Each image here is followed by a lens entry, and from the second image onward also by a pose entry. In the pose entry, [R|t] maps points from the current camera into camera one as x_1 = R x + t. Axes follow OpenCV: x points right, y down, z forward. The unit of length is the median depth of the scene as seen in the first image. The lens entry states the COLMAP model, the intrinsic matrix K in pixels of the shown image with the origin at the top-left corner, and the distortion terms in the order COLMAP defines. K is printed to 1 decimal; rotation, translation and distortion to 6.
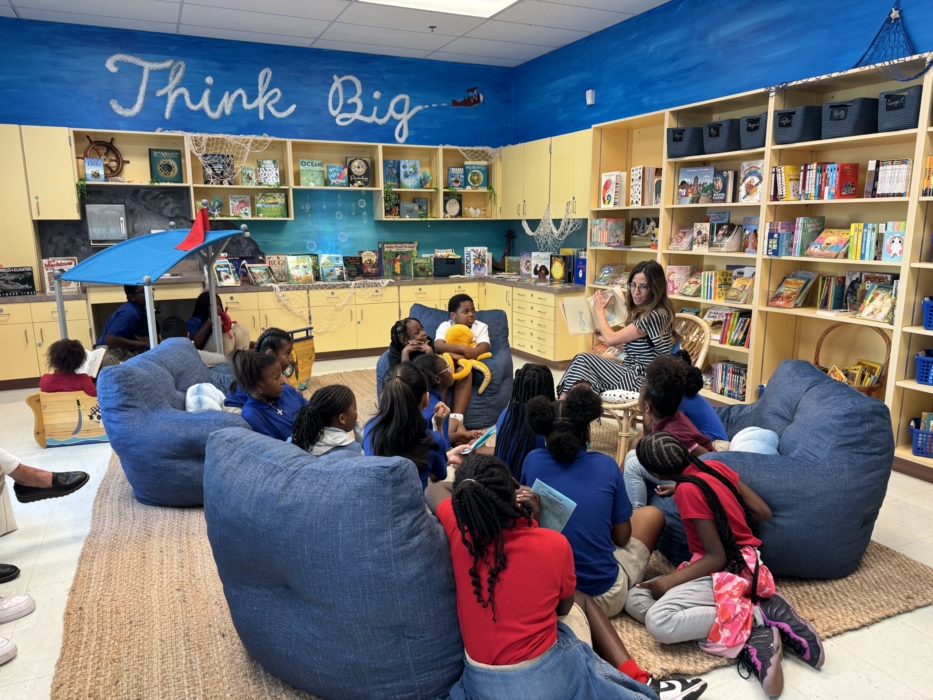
lens RADIAL K [[663.4, 0, 455.9], [0, 663.4, 364.6], [0, 0, 1]] dist [0.038889, -0.048862]
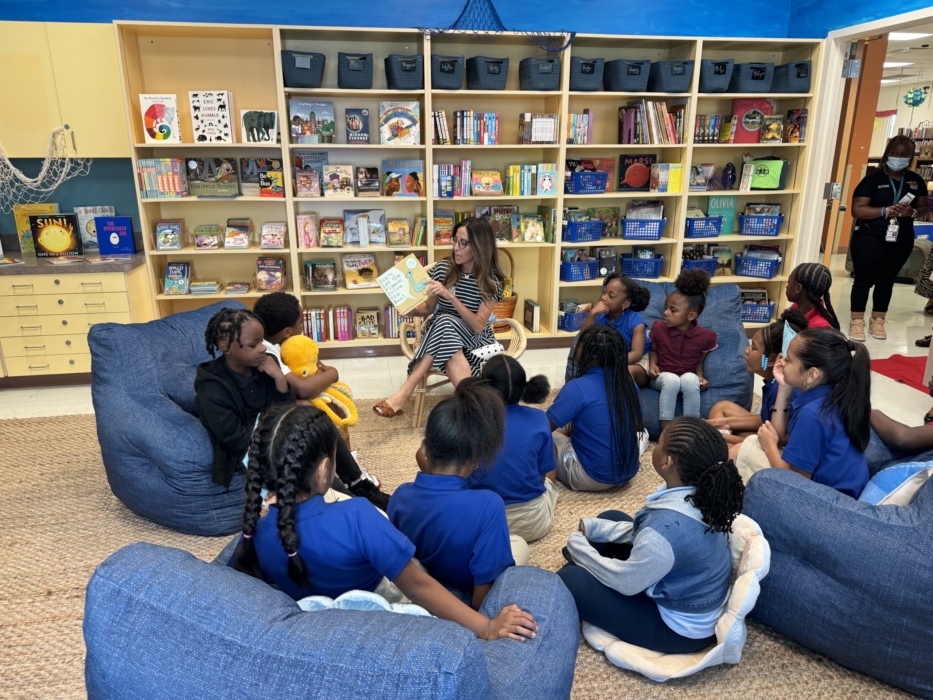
lens RADIAL K [[663.4, 0, 462.0], [0, 663.4, 355.5], [0, 0, 1]] dist [0.038889, -0.048862]
pose [[0.271949, -0.268601, 0.924066, -0.397223], [0.202837, 0.954682, 0.217806, -0.101115], [-0.940692, 0.128203, 0.314107, 0.464377]]
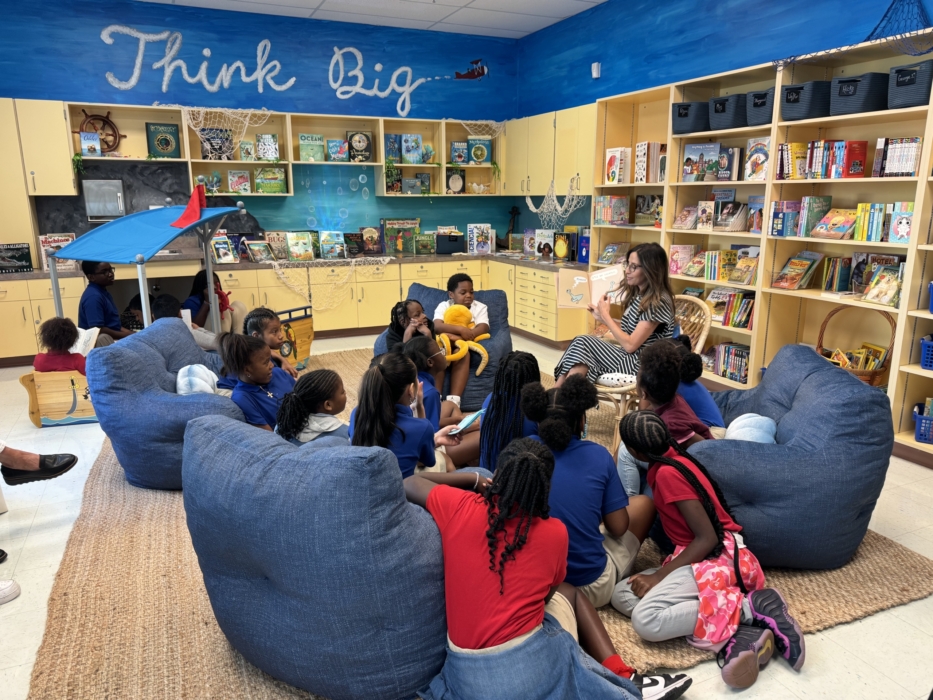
lens RADIAL K [[663.4, 0, 459.3], [0, 663.4, 361.4], [0, 0, 1]] dist [0.038889, -0.048862]
pose [[0.999950, 0.004940, -0.008667, 0.012758], [-0.004655, 0.999456, 0.032637, -0.006488], [0.008823, -0.032595, 0.999430, 0.009443]]
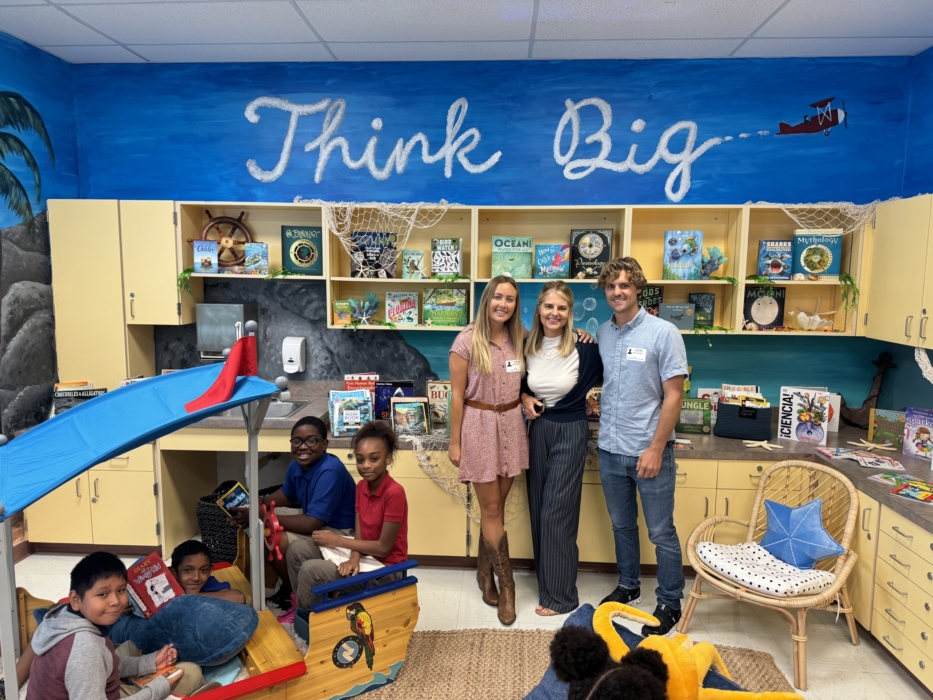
lens RADIAL K [[663.4, 0, 463.8], [0, 663.4, 358.2], [0, 0, 1]] dist [0.038889, -0.048862]
pose [[0.885680, 0.074277, -0.458315, 0.038365], [-0.111893, 0.992173, -0.055433, -0.173398], [0.450611, 0.100378, 0.887059, 0.496141]]
